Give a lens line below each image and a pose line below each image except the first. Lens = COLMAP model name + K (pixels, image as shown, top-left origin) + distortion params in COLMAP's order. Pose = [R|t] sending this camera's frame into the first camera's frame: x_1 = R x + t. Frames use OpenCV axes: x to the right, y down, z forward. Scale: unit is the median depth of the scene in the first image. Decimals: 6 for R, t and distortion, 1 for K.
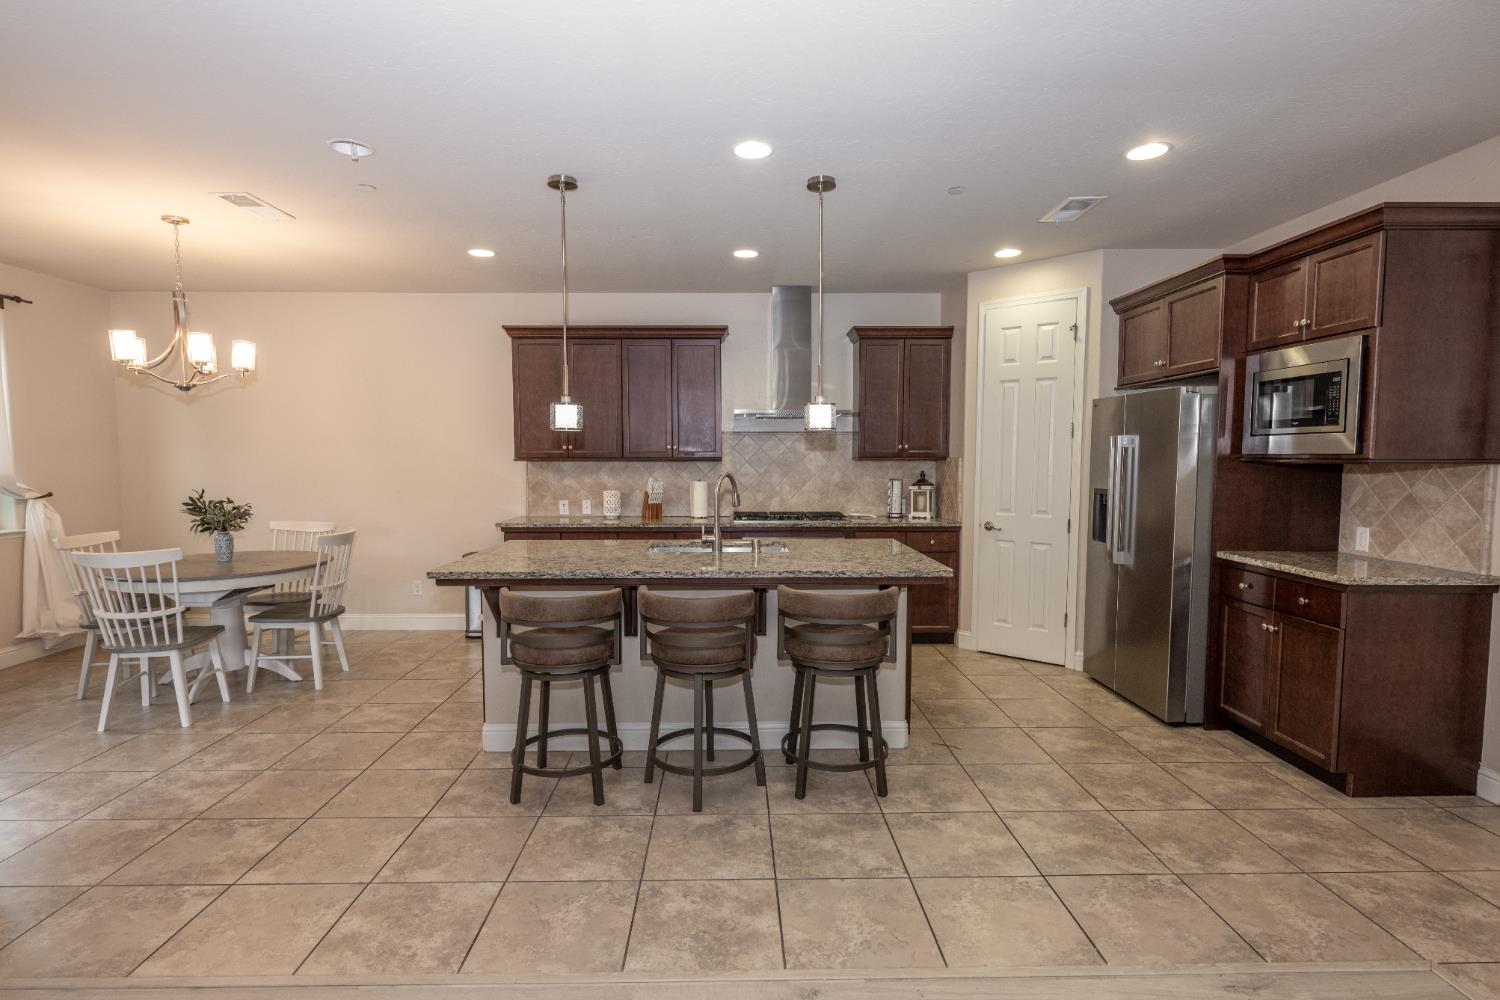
lens RADIAL K [[744.2, 0, 750.0], [0, 744.2, 500.0], [0, 0, 1]] dist [-0.002357, 0.000182]
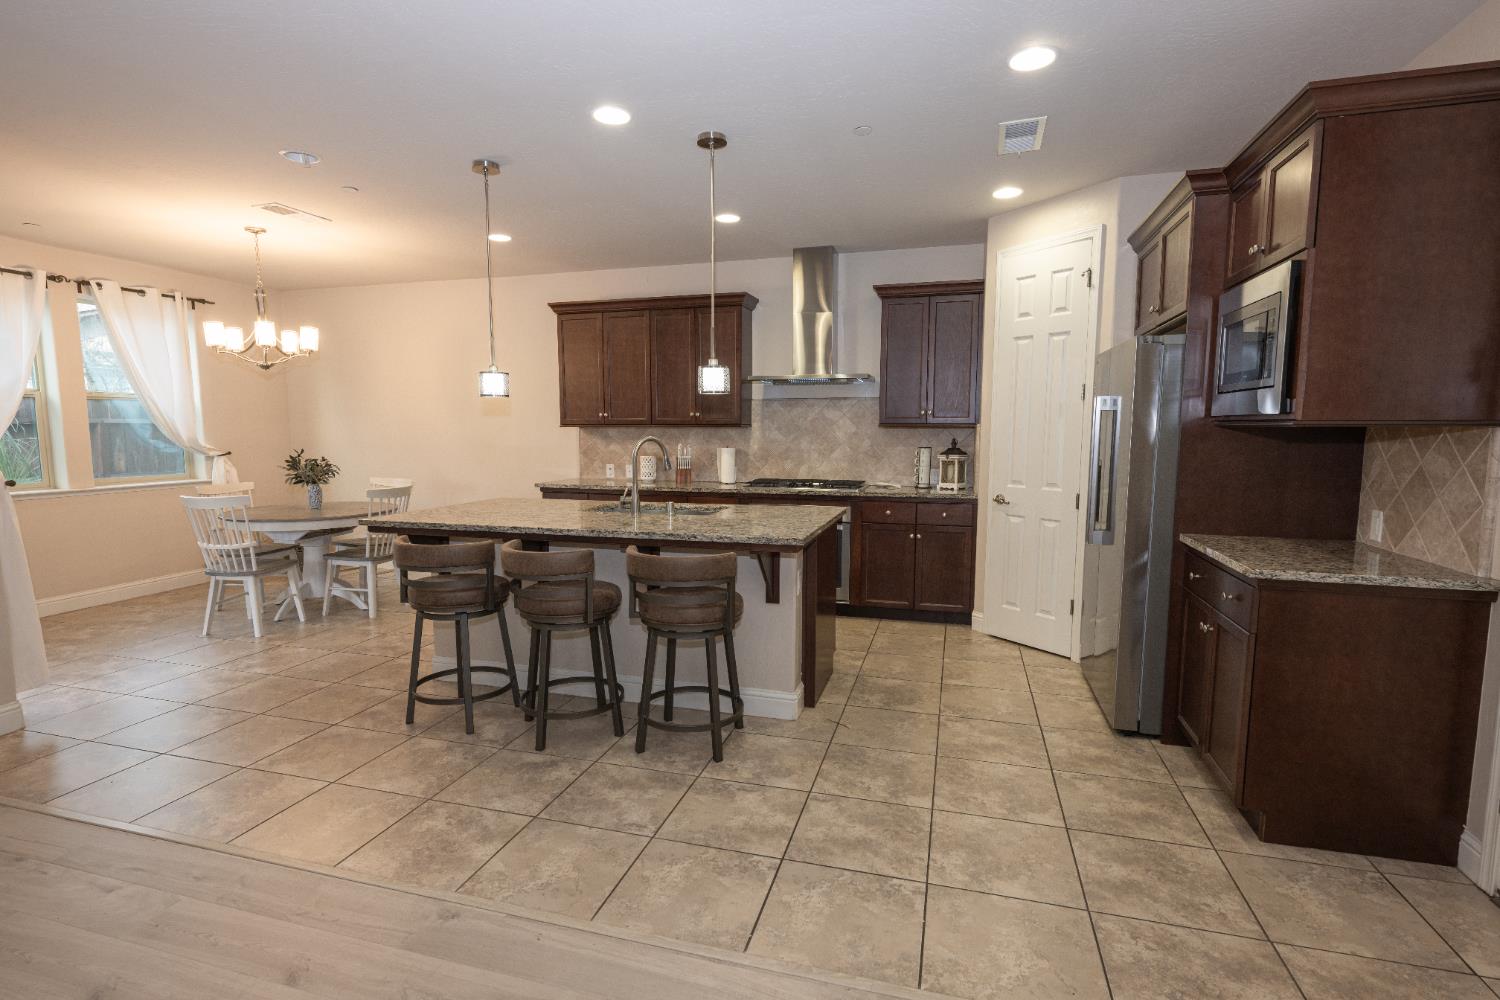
lens RADIAL K [[735.8, 0, 750.0], [0, 735.8, 500.0], [0, 0, 1]] dist [-0.001848, -0.000336]
pose [[0.953929, 0.029851, -0.298543, 0.370092], [-0.018082, 0.998949, 0.042108, 0.004645], [0.299486, -0.034769, 0.953467, 0.063127]]
